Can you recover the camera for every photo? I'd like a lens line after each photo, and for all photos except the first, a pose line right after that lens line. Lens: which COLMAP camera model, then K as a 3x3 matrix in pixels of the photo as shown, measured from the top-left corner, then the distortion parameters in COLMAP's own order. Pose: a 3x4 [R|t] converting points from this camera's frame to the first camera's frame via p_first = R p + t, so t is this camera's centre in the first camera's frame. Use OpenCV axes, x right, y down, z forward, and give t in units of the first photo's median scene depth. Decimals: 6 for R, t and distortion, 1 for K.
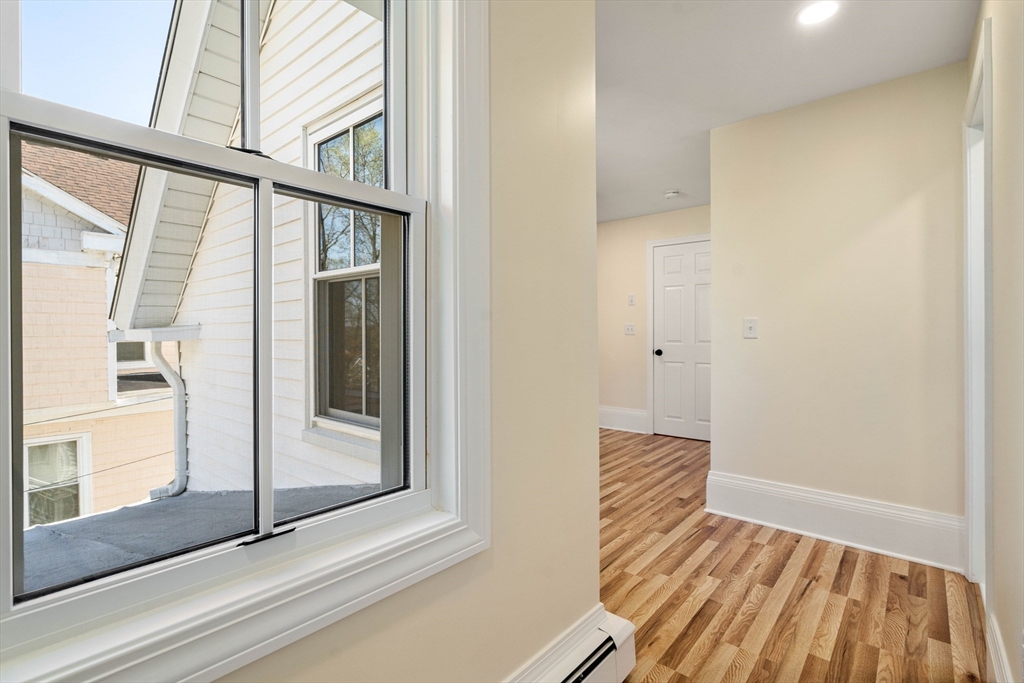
lens RADIAL K [[472.6, 0, 520.4], [0, 472.6, 336.8], [0, 0, 1]] dist [-0.003217, 0.000852]
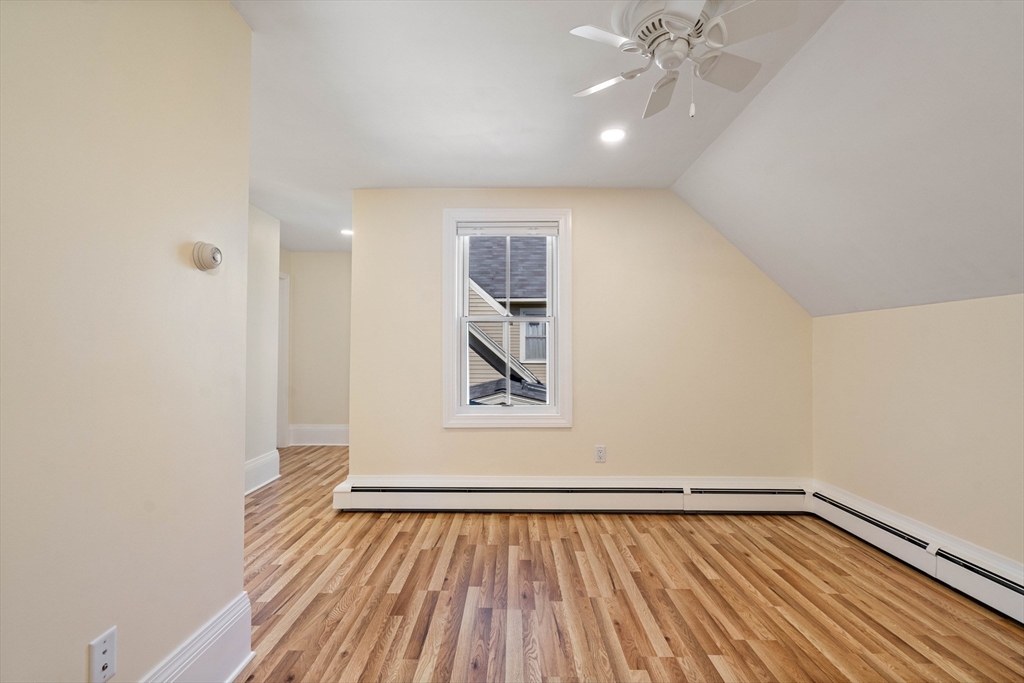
lens RADIAL K [[472.6, 0, 506.9], [0, 472.6, 346.6], [0, 0, 1]] dist [-0.003217, 0.000852]
pose [[-0.777267, -0.004652, -0.629154, 0.516695], [-0.005713, 0.999984, -0.000336, -0.027186], [0.629145, 0.003333, -0.777281, 1.661689]]
